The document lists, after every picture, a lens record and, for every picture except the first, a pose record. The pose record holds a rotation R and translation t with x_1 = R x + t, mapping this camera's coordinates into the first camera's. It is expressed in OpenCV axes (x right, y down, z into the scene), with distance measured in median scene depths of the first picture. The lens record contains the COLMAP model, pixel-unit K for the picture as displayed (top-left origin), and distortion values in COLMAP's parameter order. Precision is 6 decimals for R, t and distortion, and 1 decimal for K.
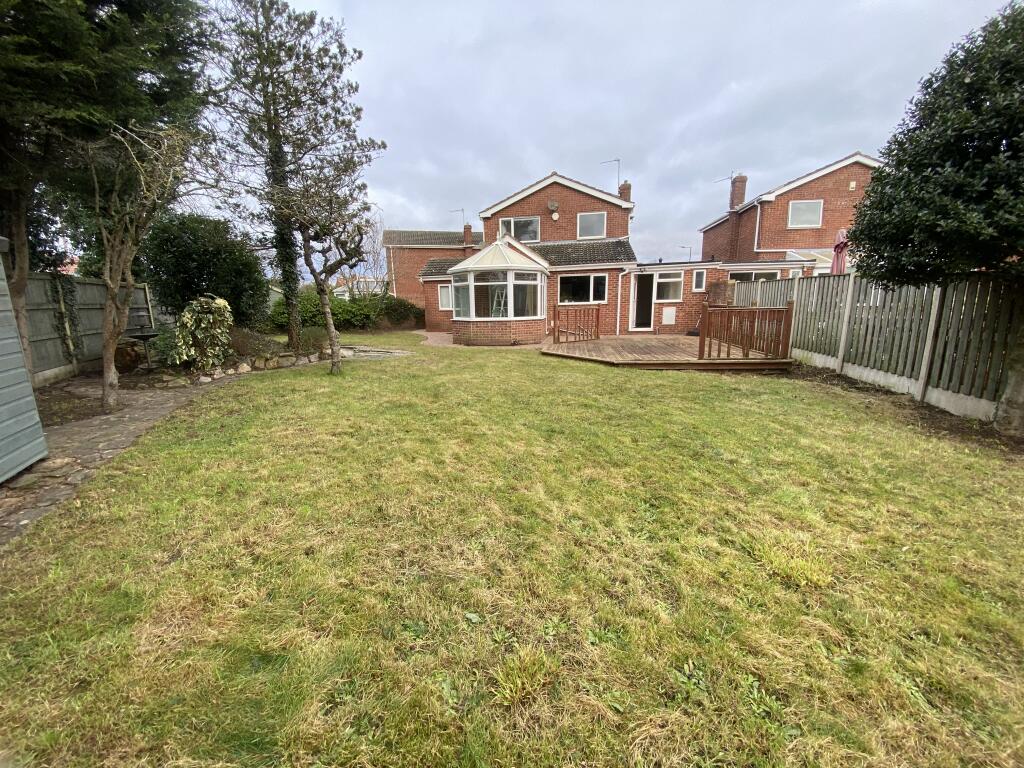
lens RADIAL K [[412.5, 0, 512.0], [0, 412.5, 384.0], [0, 0, 1]] dist [0.016274, -0.016531]
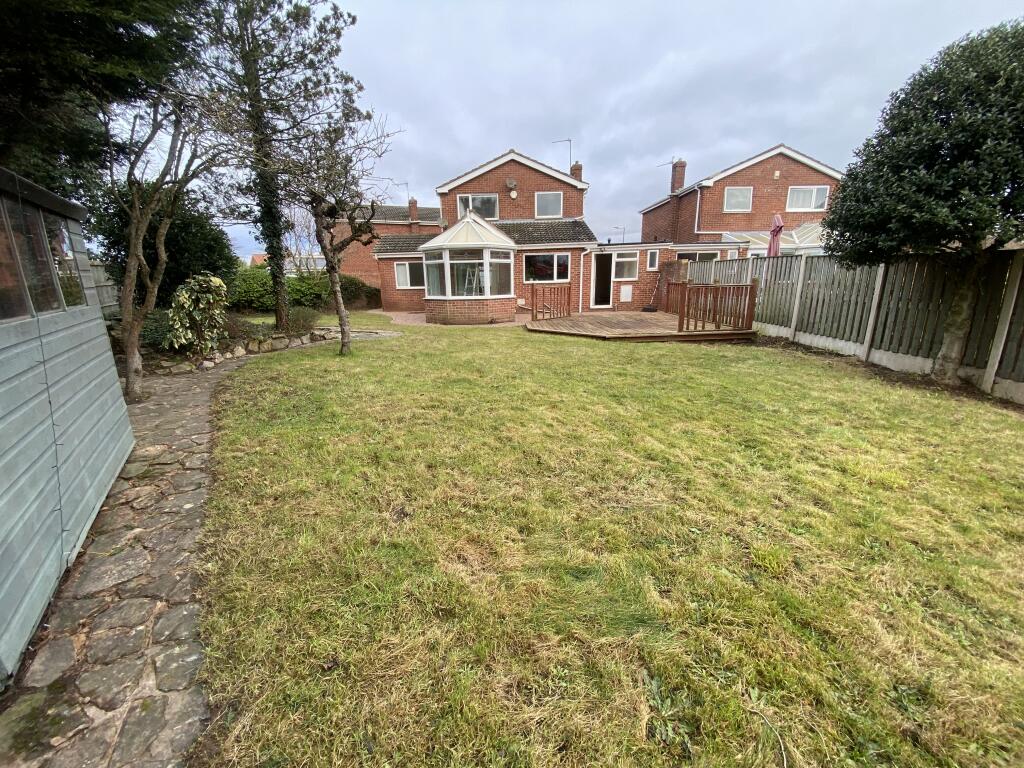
lens RADIAL K [[412.5, 0, 512.0], [0, 412.5, 384.0], [0, 0, 1]] dist [0.016274, -0.016531]
pose [[0.985750, -0.042577, 0.162742, -0.120667], [0.034620, 0.998077, 0.051424, 0.005037], [-0.164619, -0.045057, 0.985328, -0.018895]]
